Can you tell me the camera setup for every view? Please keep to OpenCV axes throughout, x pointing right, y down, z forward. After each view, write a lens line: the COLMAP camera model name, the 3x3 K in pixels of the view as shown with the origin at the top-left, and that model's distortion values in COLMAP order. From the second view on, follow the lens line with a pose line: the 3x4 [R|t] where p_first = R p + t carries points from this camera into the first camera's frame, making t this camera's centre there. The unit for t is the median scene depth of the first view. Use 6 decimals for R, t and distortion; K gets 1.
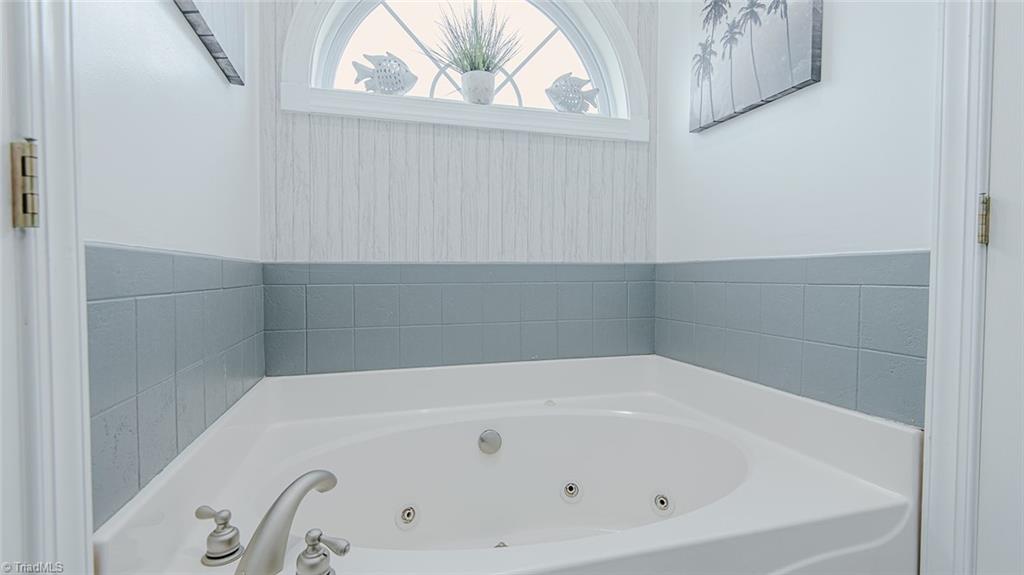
lens RADIAL K [[473.8, 0, 513.1], [0, 473.8, 286.0], [0, 0, 1]] dist [0.015556, -0.009133]
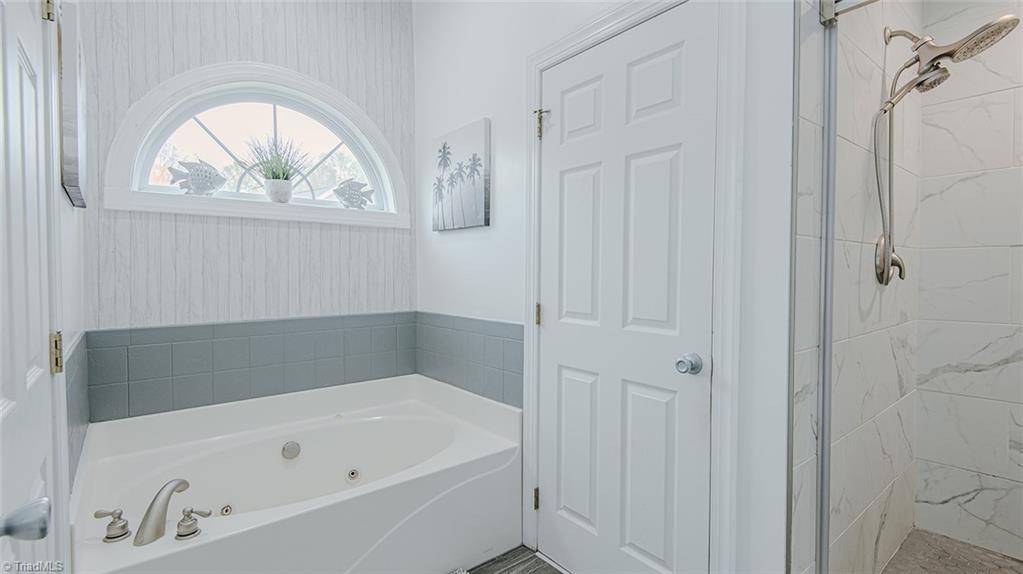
lens RADIAL K [[473.4, 0, 516.3], [0, 473.4, 286.2], [0, 0, 1]] dist [0.015556, -0.009133]
pose [[0.918694, -0.009746, 0.394849, 0.011075], [0.008665, 0.999952, 0.004521, -0.154455], [-0.394874, -0.000732, 0.918735, -0.547672]]
